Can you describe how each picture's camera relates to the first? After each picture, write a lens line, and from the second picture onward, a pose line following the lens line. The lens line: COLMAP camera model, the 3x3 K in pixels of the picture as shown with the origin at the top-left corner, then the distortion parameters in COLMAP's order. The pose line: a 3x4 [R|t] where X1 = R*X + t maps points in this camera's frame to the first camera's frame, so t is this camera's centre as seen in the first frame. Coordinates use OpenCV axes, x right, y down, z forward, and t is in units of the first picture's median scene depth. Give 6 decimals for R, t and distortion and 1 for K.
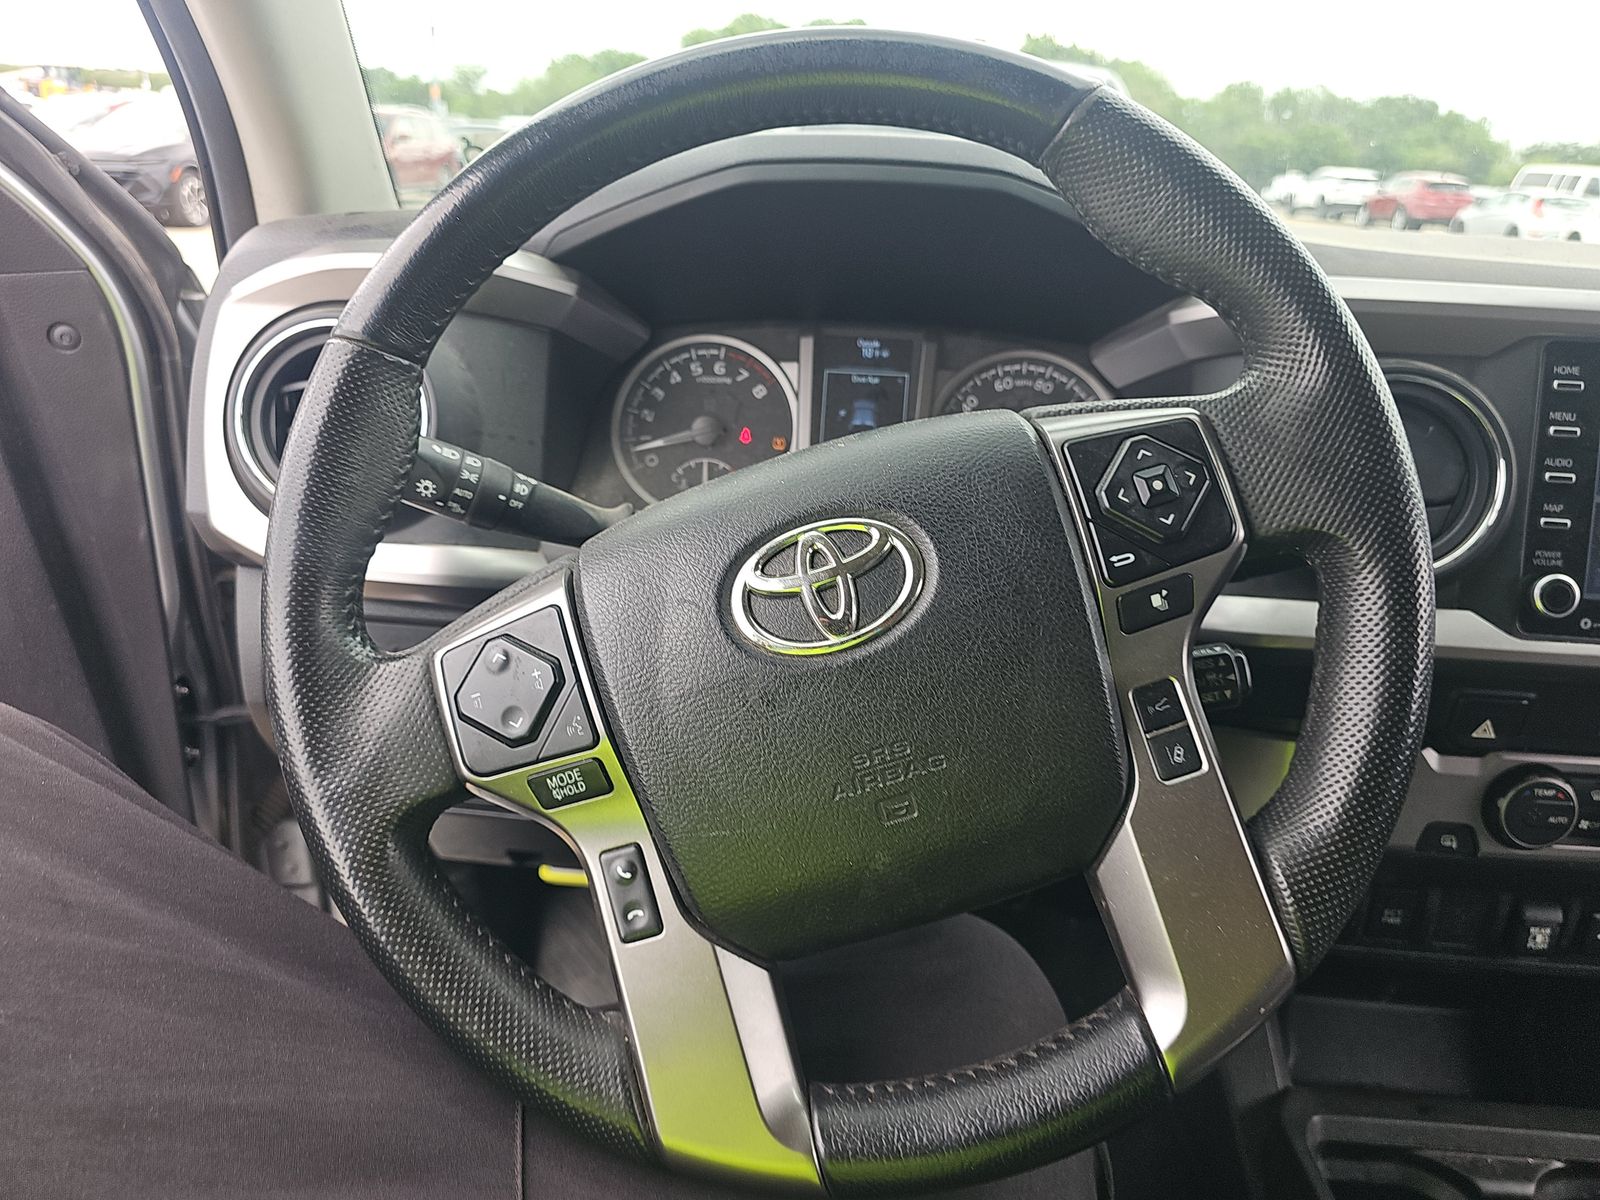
lens RADIAL K [[1075.1, 0, 791.2], [0, 1075.1, 577.5], [0, 0, 1]] dist [0.042575, -0.059757]
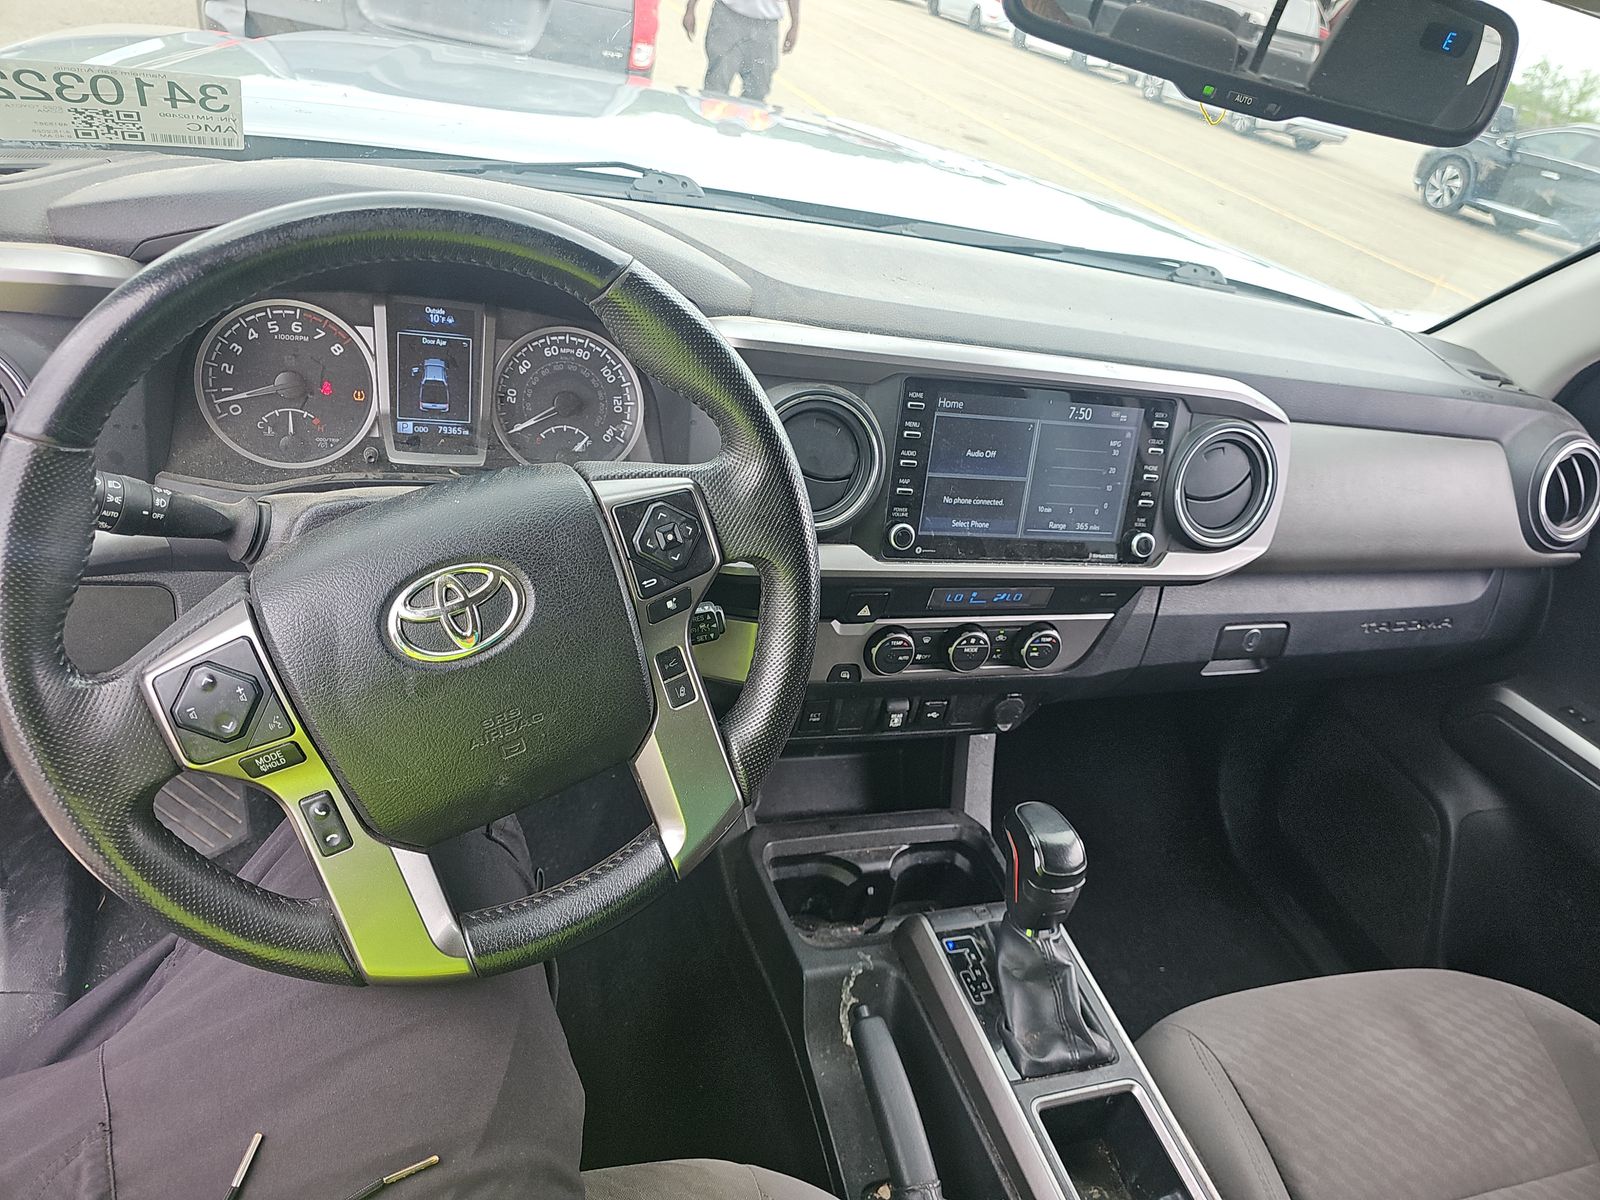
lens RADIAL K [[1075.1, 0, 791.2], [0, 1075.1, 577.5], [0, 0, 1]] dist [0.042575, -0.059757]
pose [[0.905572, -0.077900, 0.416979, -0.158767], [-0.021385, 0.973359, 0.228285, -0.367992], [-0.423654, -0.215646, 0.879781, -0.466973]]
